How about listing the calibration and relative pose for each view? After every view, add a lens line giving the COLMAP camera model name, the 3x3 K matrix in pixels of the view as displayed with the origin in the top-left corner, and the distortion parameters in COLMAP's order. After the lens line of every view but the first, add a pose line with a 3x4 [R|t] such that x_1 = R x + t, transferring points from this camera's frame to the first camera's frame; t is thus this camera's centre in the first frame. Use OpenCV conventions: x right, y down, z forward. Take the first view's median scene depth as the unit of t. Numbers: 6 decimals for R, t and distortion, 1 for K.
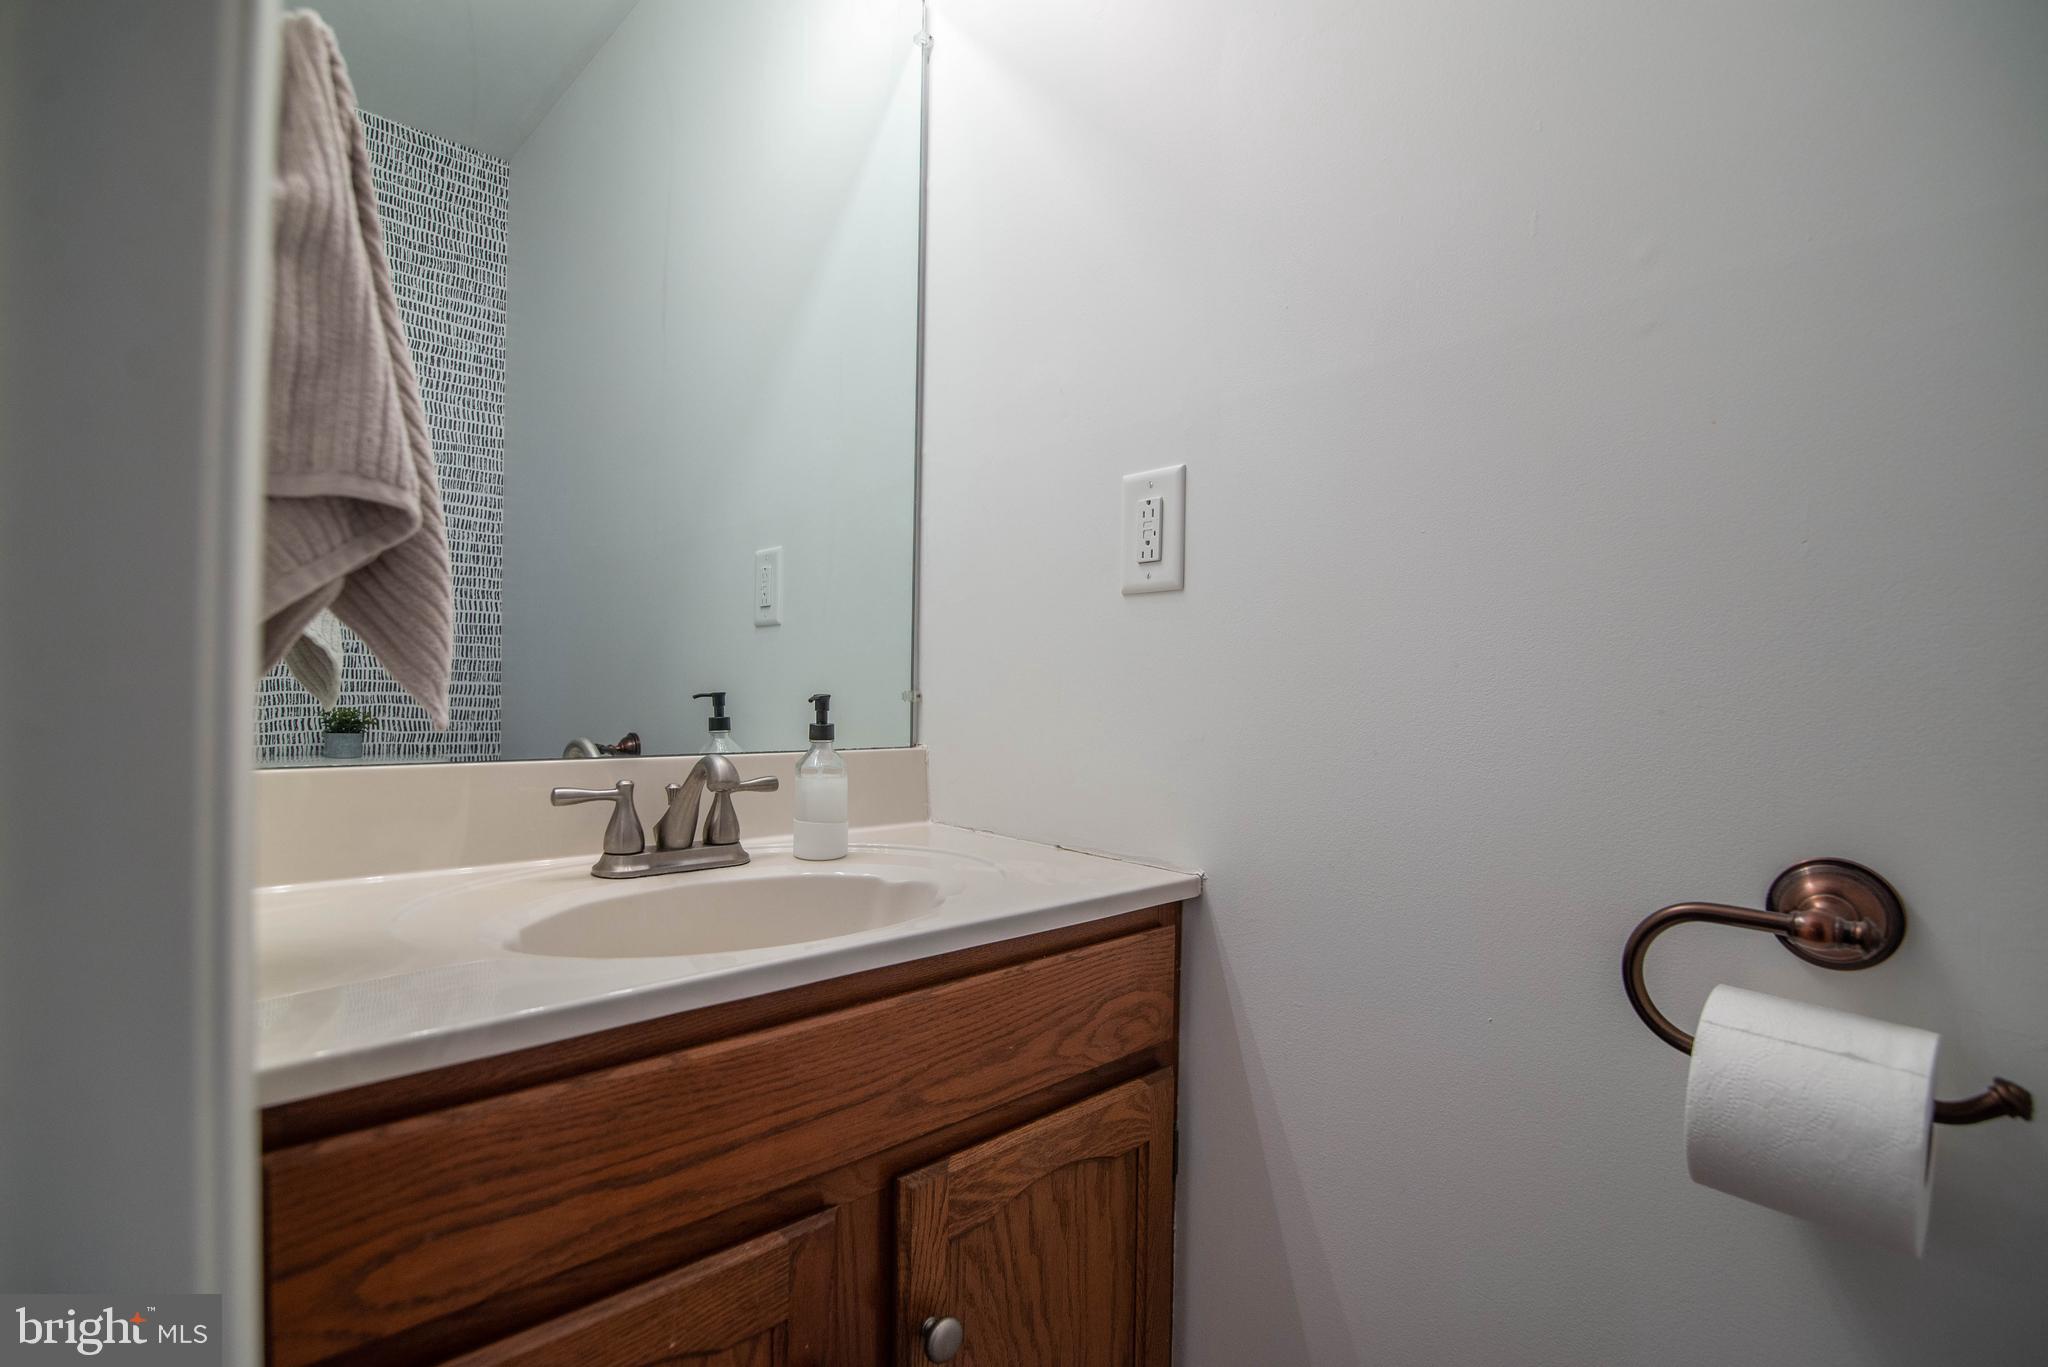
lens RADIAL K [[943.1, 0, 1031.3], [0, 943.1, 695.3], [0, 0, 1]] dist [-0.018700, 0.001629]
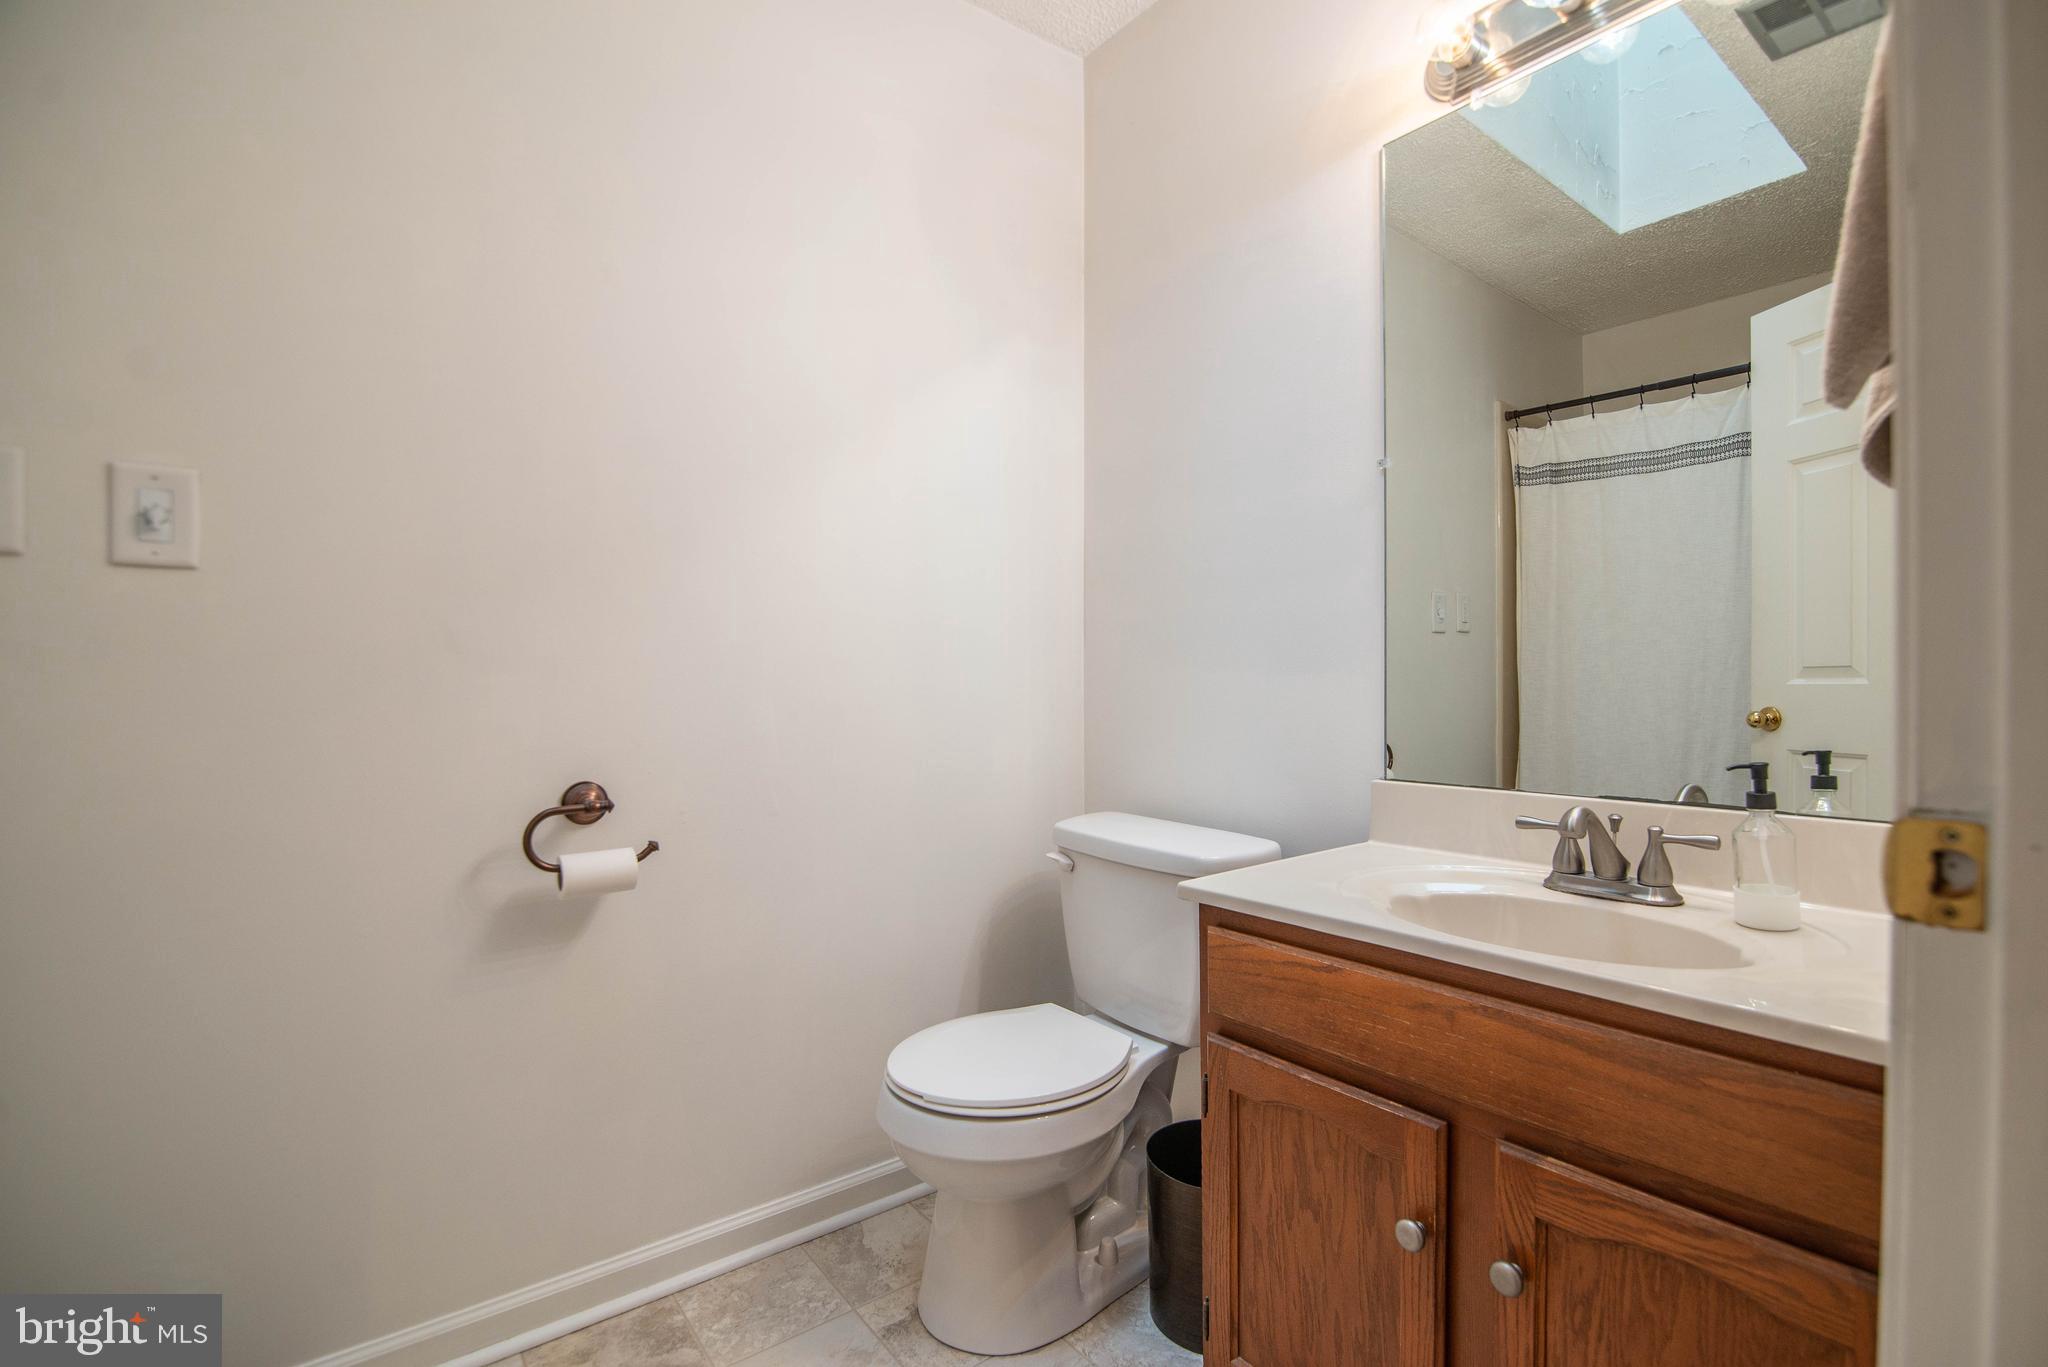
lens RADIAL K [[943.1, 0, 1031.3], [0, 943.1, 695.3], [0, 0, 1]] dist [-0.018700, 0.001629]
pose [[-0.101808, -0.003370, -0.994798, 0.910796], [0.009776, 0.999943, -0.004388, -0.081302], [0.994756, -0.010172, -0.101769, 0.333137]]
